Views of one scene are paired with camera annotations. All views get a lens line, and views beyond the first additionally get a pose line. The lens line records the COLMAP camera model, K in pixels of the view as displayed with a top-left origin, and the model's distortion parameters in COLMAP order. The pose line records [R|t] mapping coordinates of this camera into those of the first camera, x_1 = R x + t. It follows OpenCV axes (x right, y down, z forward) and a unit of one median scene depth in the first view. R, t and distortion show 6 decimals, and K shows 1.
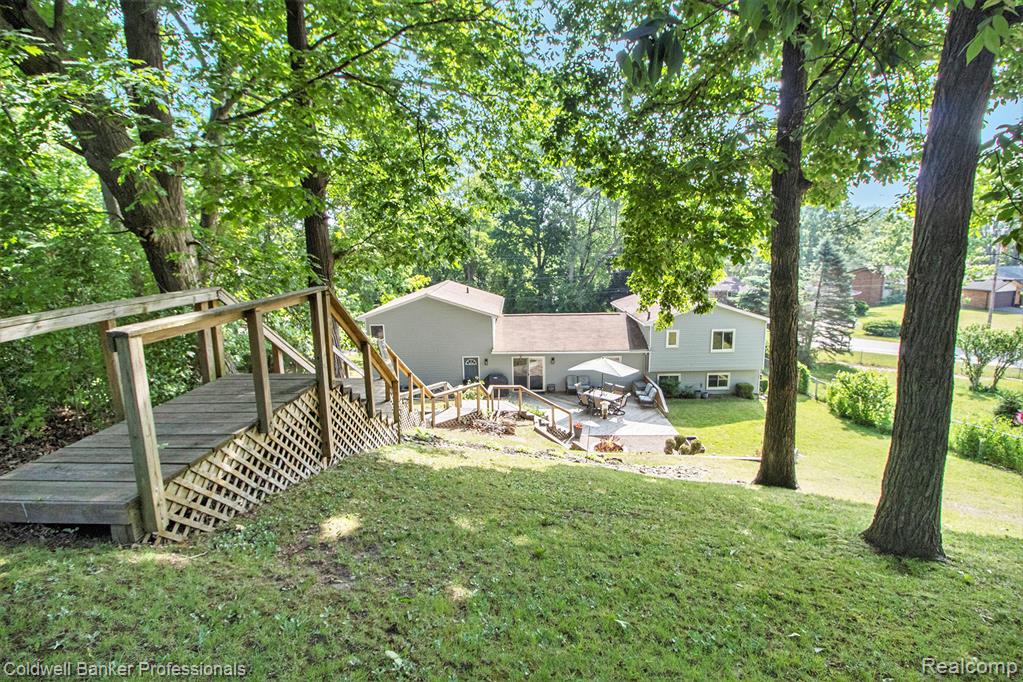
lens RADIAL K [[462.8, 0, 511.5], [0, 462.8, 341.0], [0, 0, 1]] dist [0.000505, 0.000005]
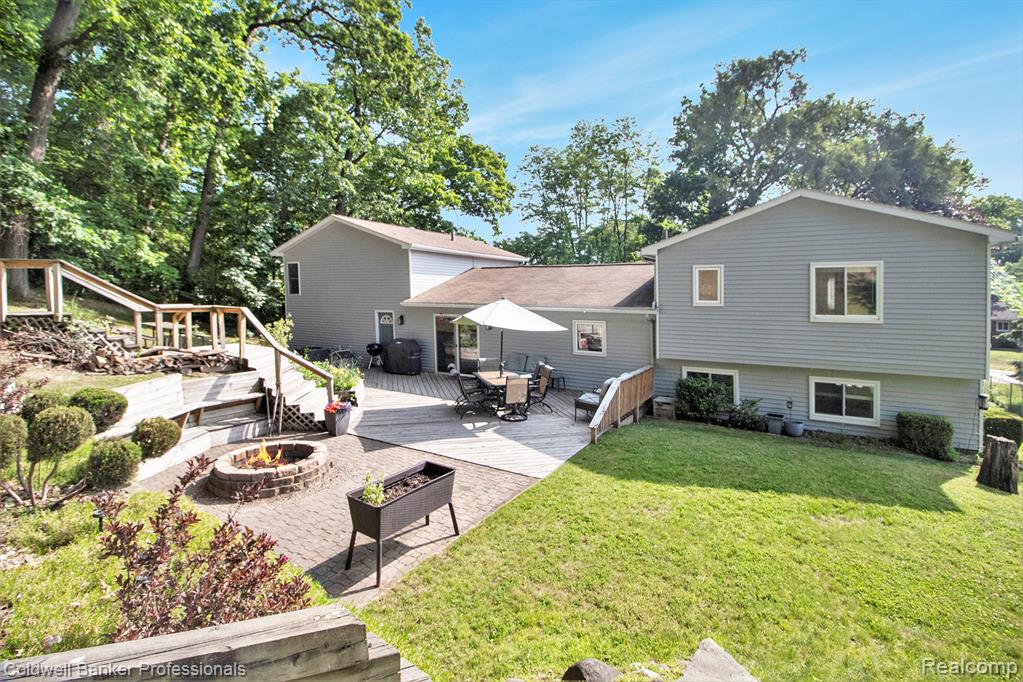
lens RADIAL K [[473.7, 0, 512.9], [0, 473.7, 299.2], [0, 0, 1]] dist [0.000027, -0.000011]
pose [[0.868671, 0.035880, -0.494088, 0.398447], [-0.125479, 0.980785, -0.149386, 0.096950], [0.479234, 0.191765, 0.856482, 0.510463]]
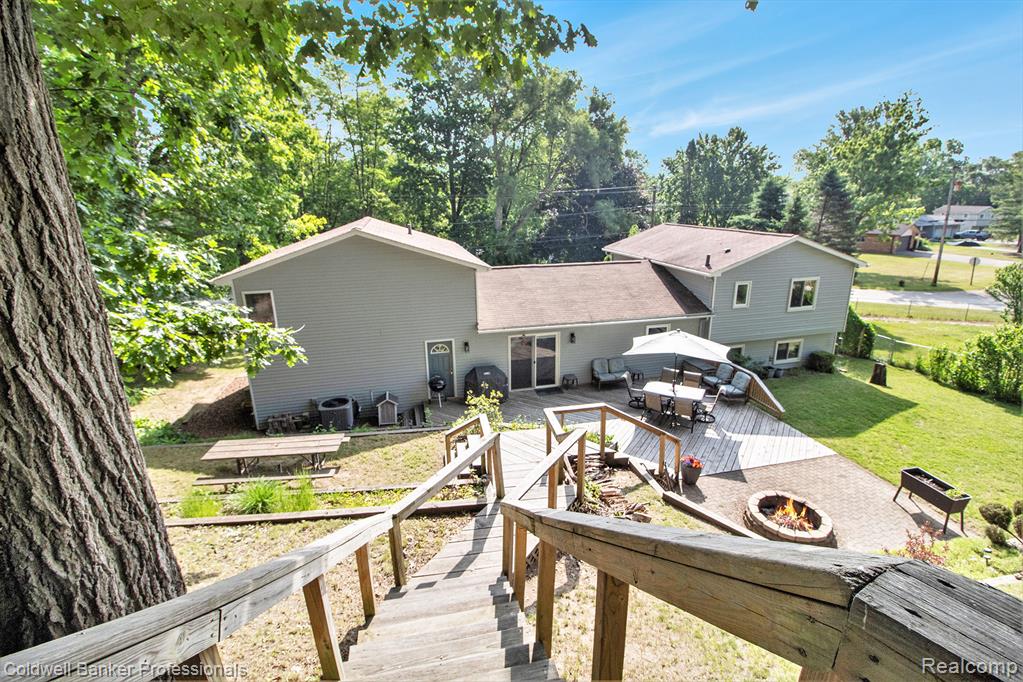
lens RADIAL K [[462.8, 0, 511.5], [0, 462.8, 341.0], [0, 0, 1]] dist [0.000505, 0.000005]
pose [[0.967570, -0.065698, 0.243911, -0.141754], [0.044562, 0.994836, 0.091187, -0.013453], [-0.248642, -0.077361, 0.965501, 0.416023]]
